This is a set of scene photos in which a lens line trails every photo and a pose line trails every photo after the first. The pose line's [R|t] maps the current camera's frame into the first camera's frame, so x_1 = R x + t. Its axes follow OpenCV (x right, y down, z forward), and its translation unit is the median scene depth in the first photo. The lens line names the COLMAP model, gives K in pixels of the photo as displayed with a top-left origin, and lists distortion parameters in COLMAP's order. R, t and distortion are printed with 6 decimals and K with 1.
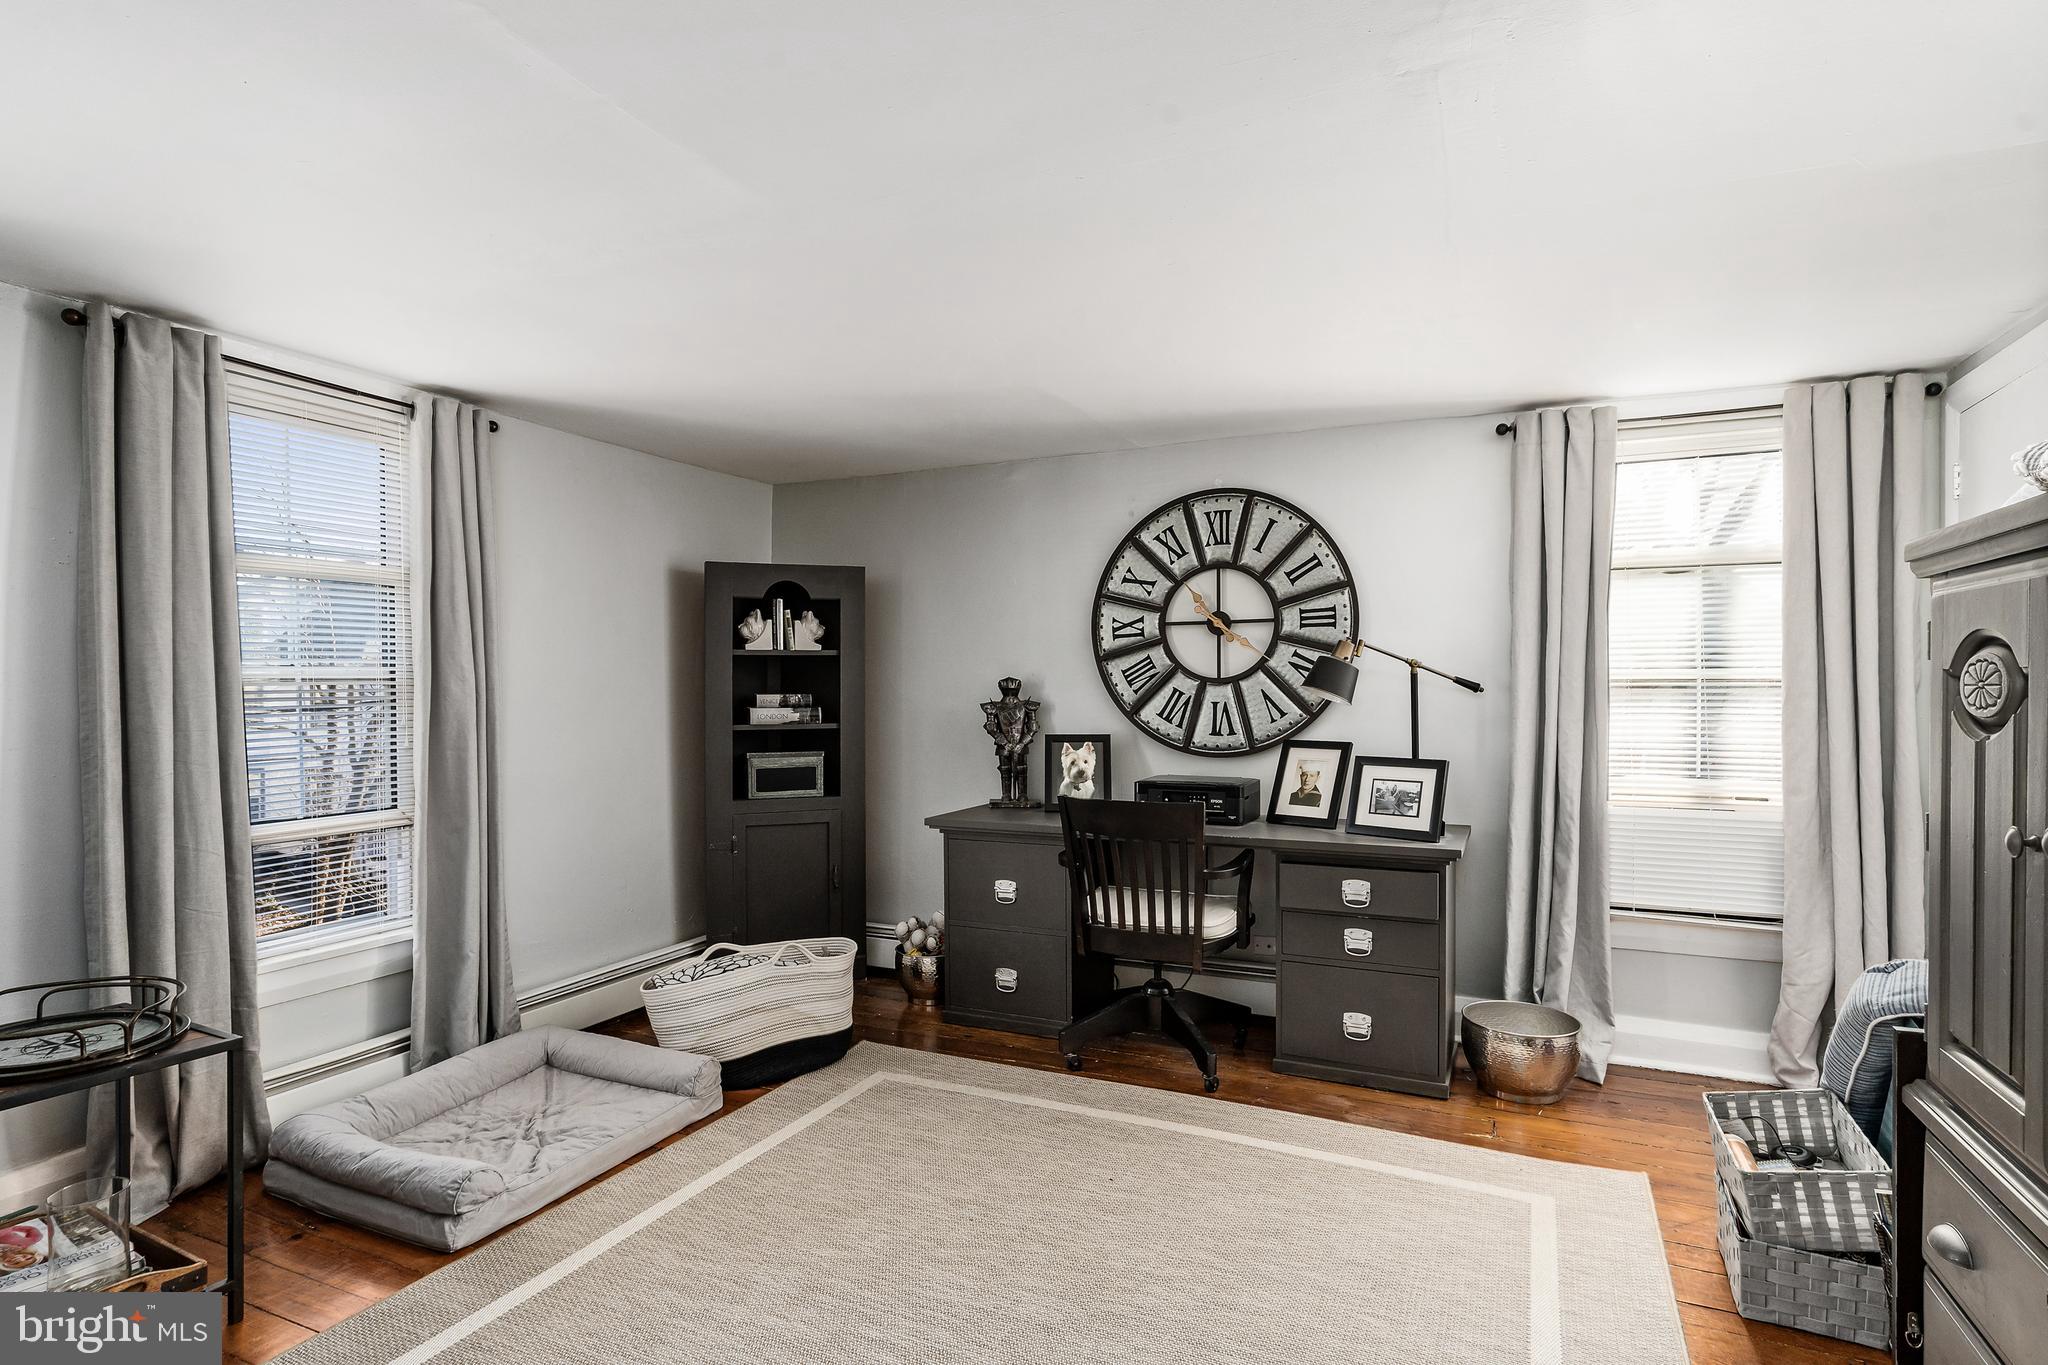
lens RADIAL K [[1054.7, 0, 1016.1], [0, 1054.7, 693.8], [0, 0, 1]] dist [0.003452, 0.000709]
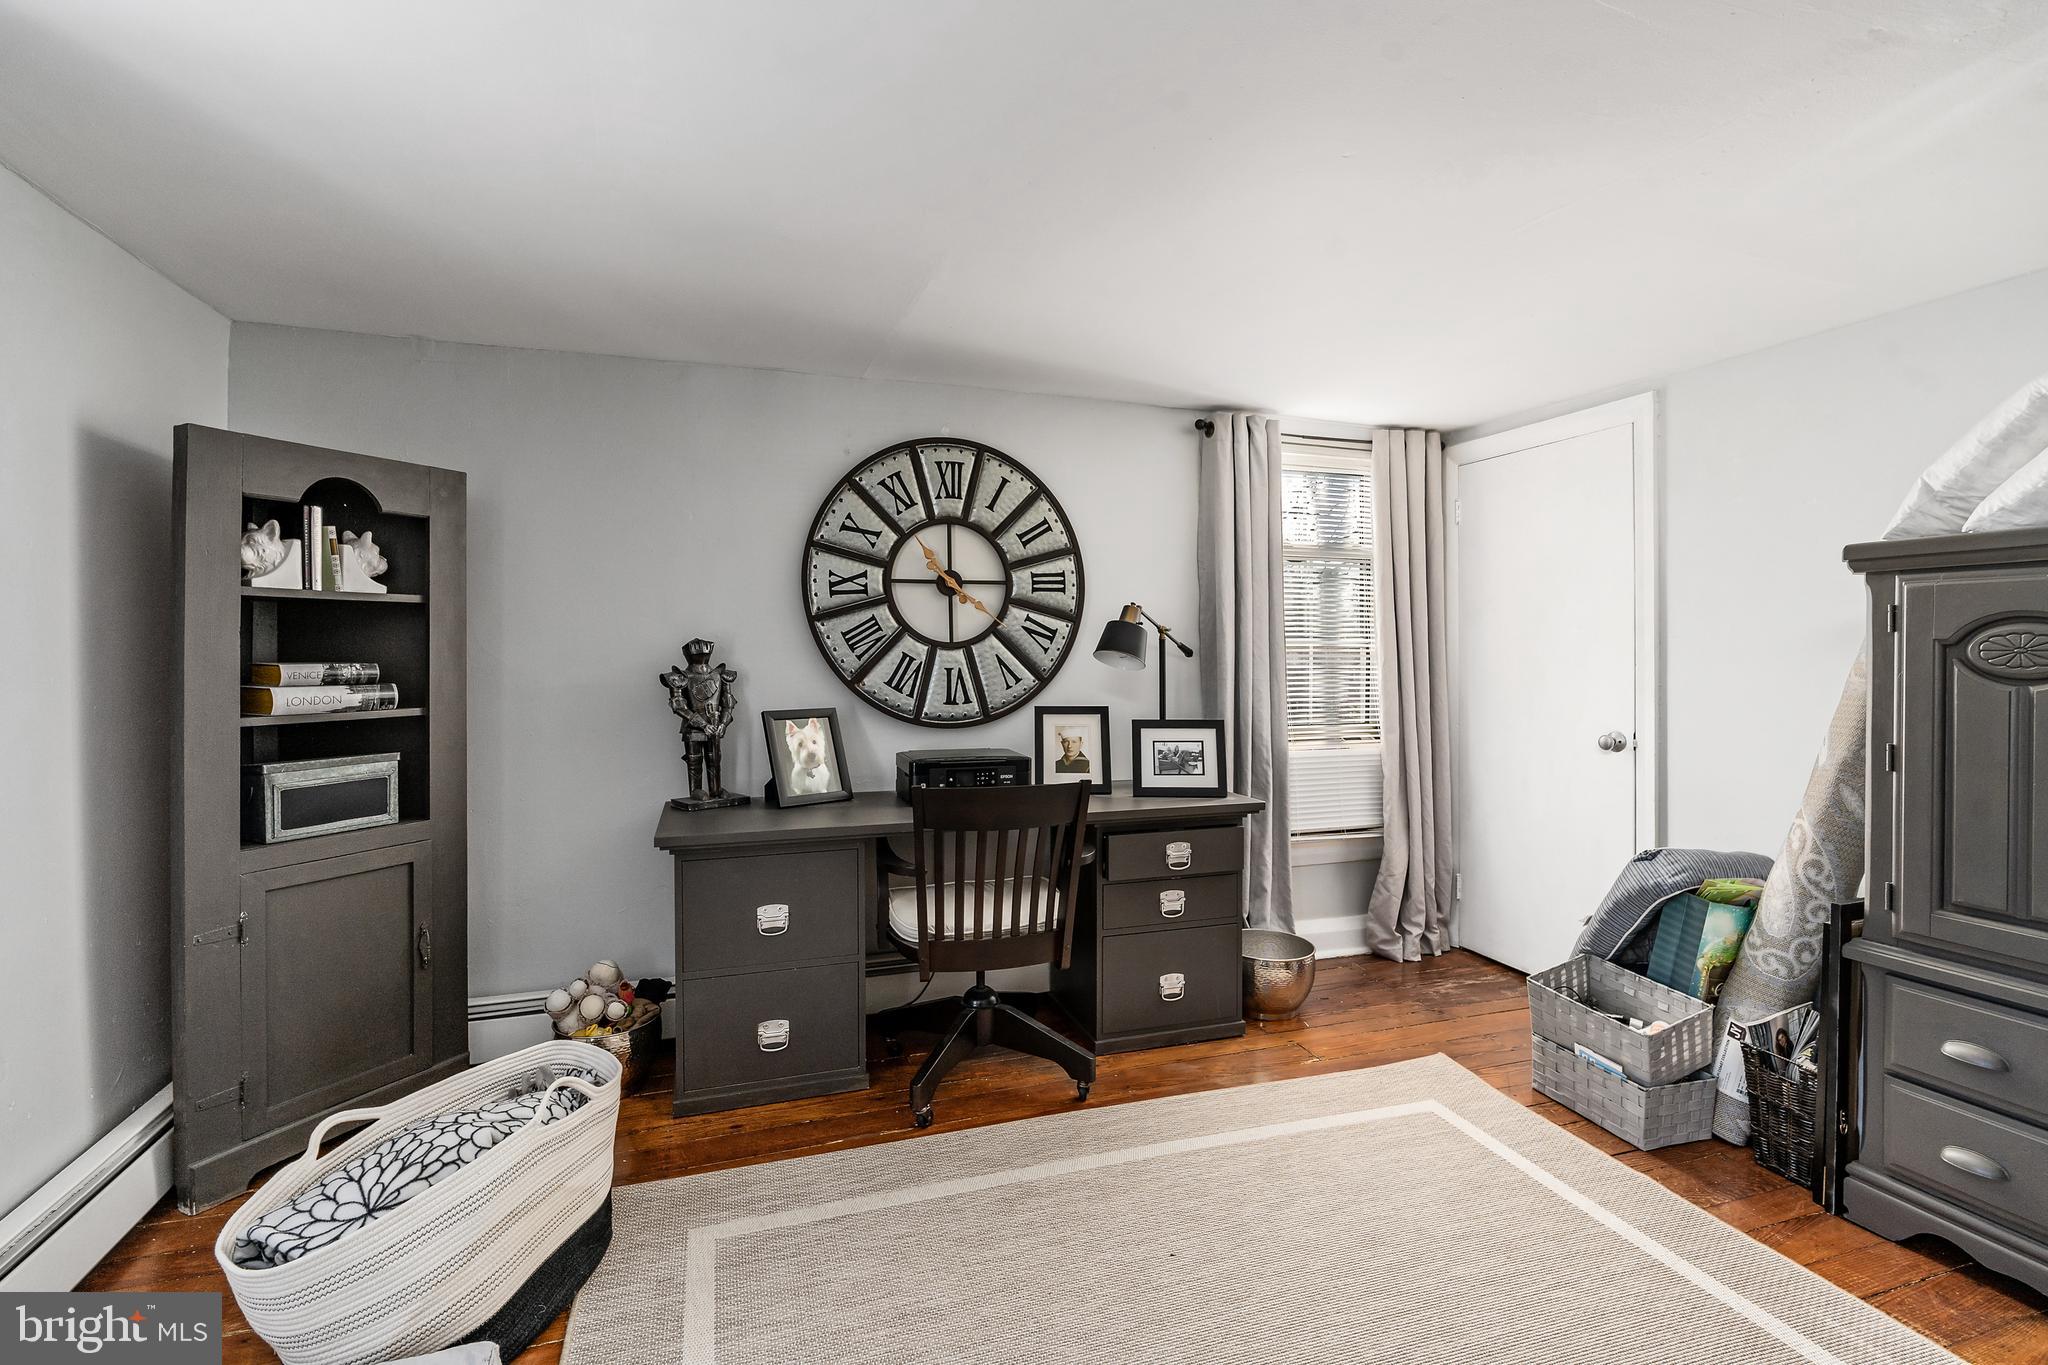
lens RADIAL K [[931.9, 0, 1024.4], [0, 931.9, 646.5], [0, 0, 1]] dist [-0.003505, 0.000538]
pose [[0.727603, 0.004176, 0.685986, -0.321279], [0.003333, 0.999948, -0.009623, -0.003097], [-0.685990, 0.009288, 0.727552, 0.360528]]
